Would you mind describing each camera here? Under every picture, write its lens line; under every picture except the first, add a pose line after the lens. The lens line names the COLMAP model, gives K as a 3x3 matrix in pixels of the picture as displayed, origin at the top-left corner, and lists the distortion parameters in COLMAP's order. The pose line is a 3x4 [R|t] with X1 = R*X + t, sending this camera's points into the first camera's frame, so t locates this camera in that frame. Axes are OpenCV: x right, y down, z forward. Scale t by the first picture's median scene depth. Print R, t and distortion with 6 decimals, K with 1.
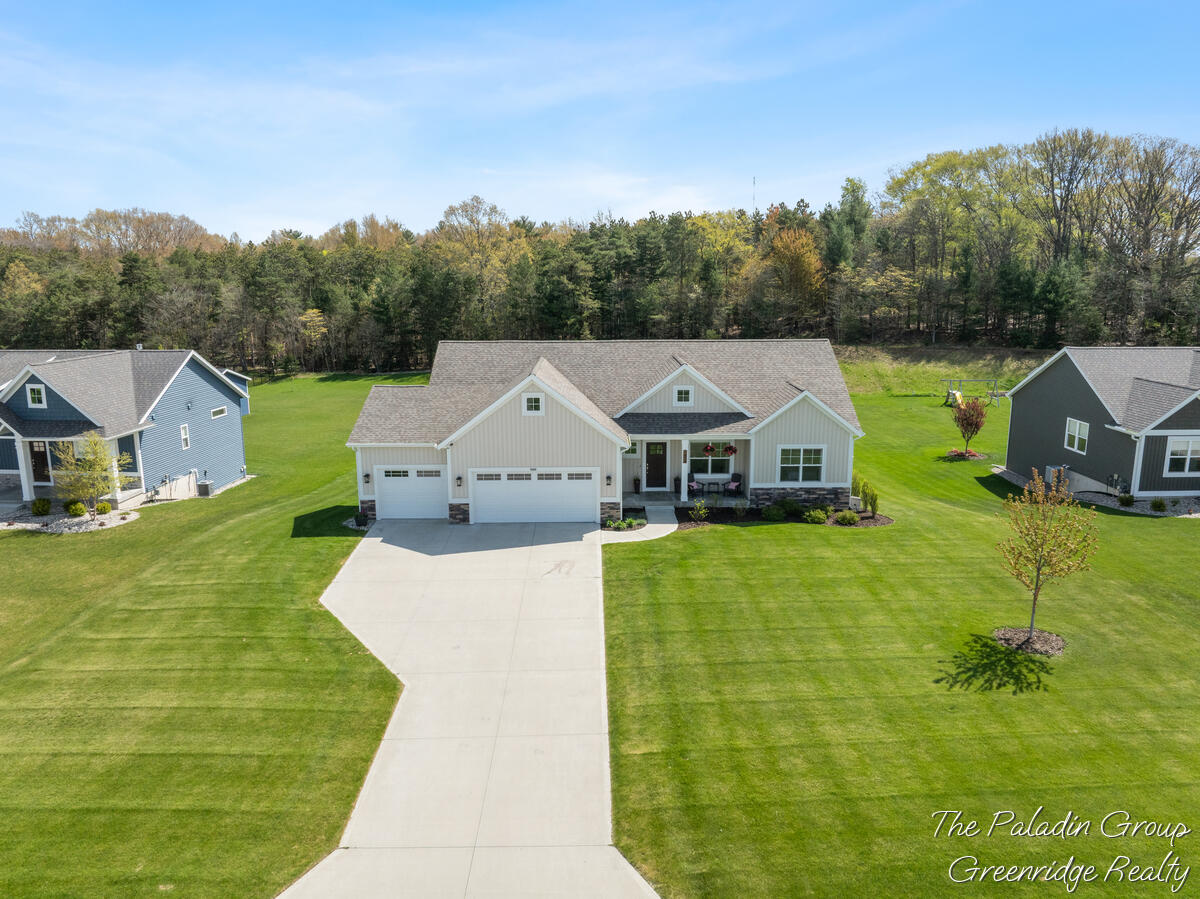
lens RADIAL K [[840.6, 0, 600.9], [0, 840.6, 442.2], [0, 0, 1]] dist [-0.024040, -0.020266]
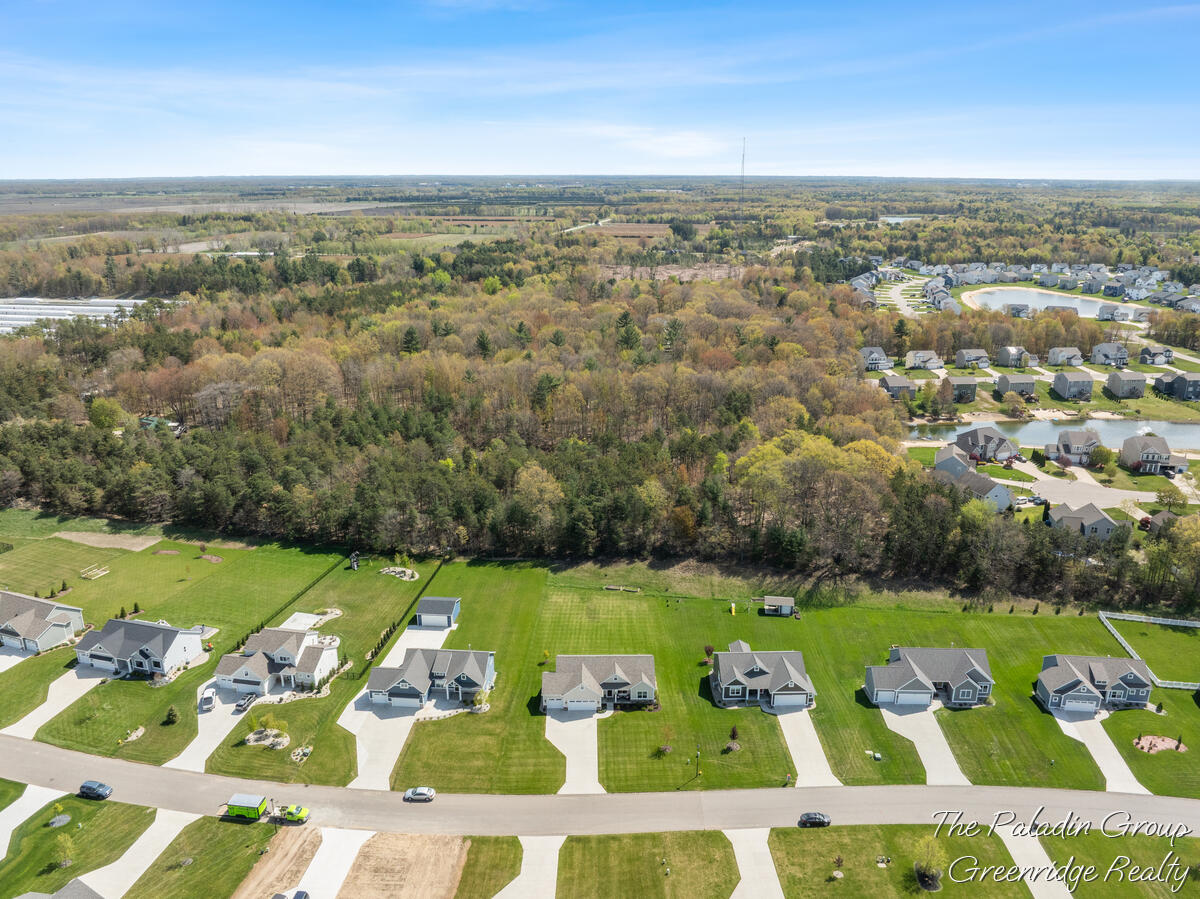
lens RADIAL K [[840.6, 0, 598.9], [0, 840.6, 449.2], [0, 0, 1]] dist [-0.024040, -0.020266]
pose [[0.999992, 0.003002, 0.002597, -0.002783], [-0.003271, 0.993827, 0.110897, -1.726045], [-0.002248, -0.110905, 0.993829, -3.196604]]
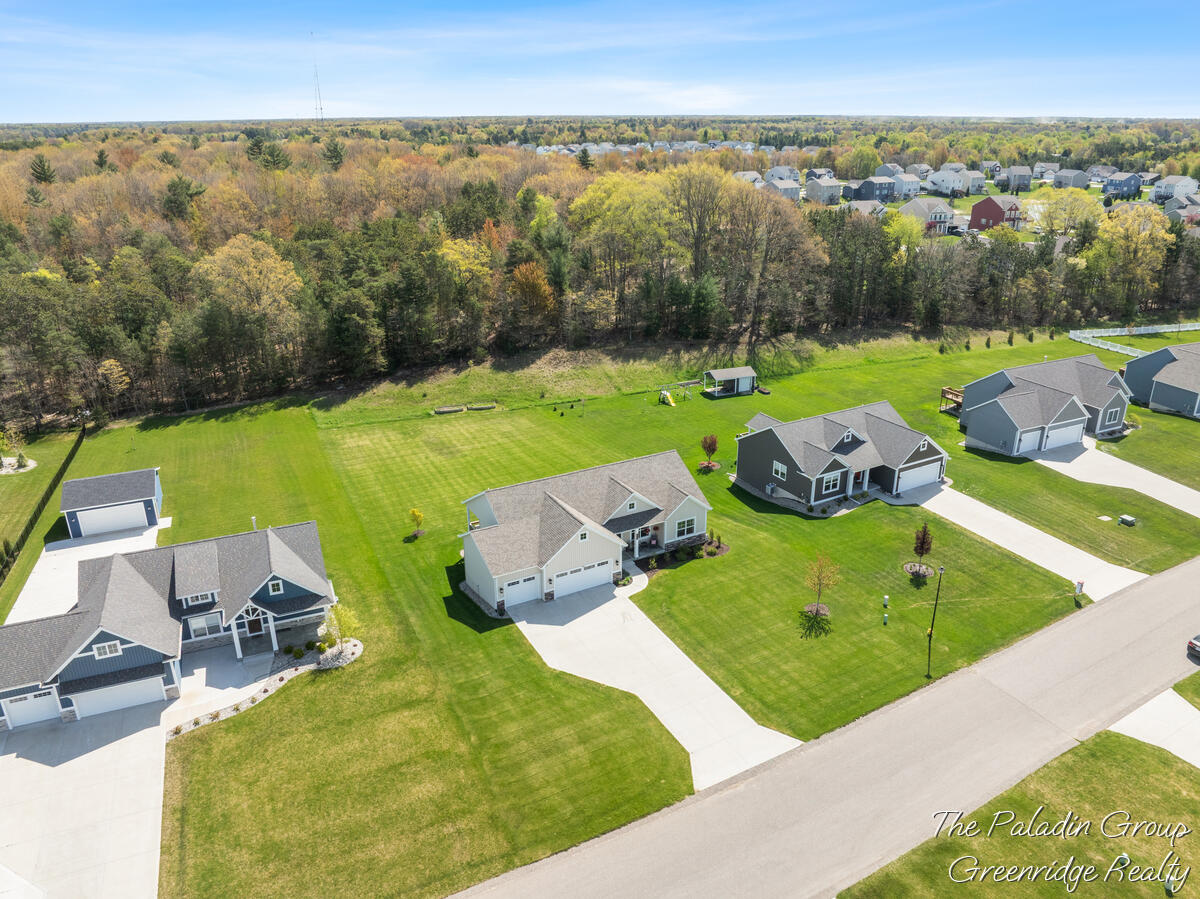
lens RADIAL K [[840.6, 0, 590.2], [0, 840.6, 437.7], [0, 0, 1]] dist [-0.024040, -0.020266]
pose [[0.884772, -0.169831, 0.433977, -0.810867], [0.096533, 0.977825, 0.185850, -0.585352], [-0.455916, -0.122541, 0.881546, -0.661278]]
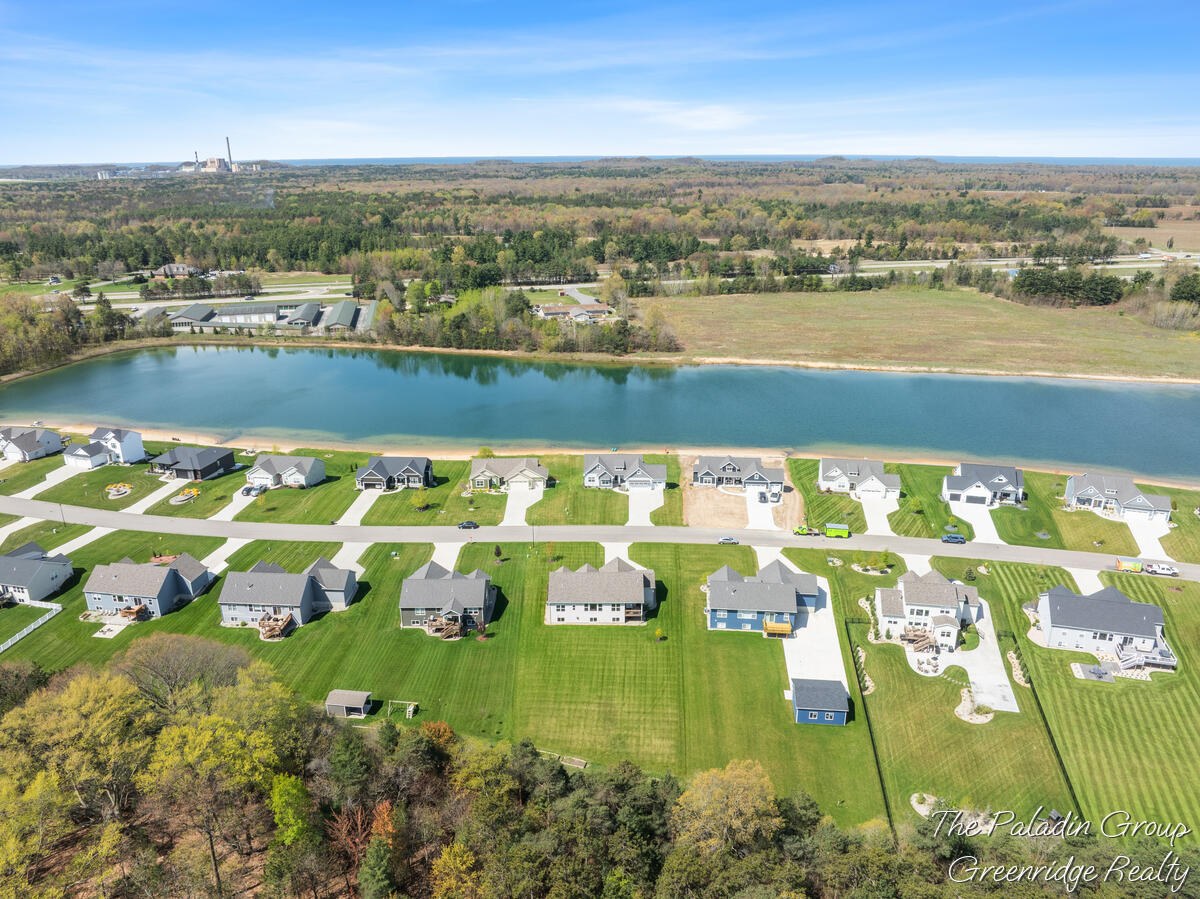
lens RADIAL K [[840.6, 0, 599.4], [0, 840.6, 451.1], [0, 0, 1]] dist [-0.024040, -0.020266]
pose [[-0.999754, -0.000241, 0.022176, -0.080249], [0.011378, 0.852756, 0.522185, -3.134354], [-0.019037, 0.522309, -0.852544, 4.725477]]
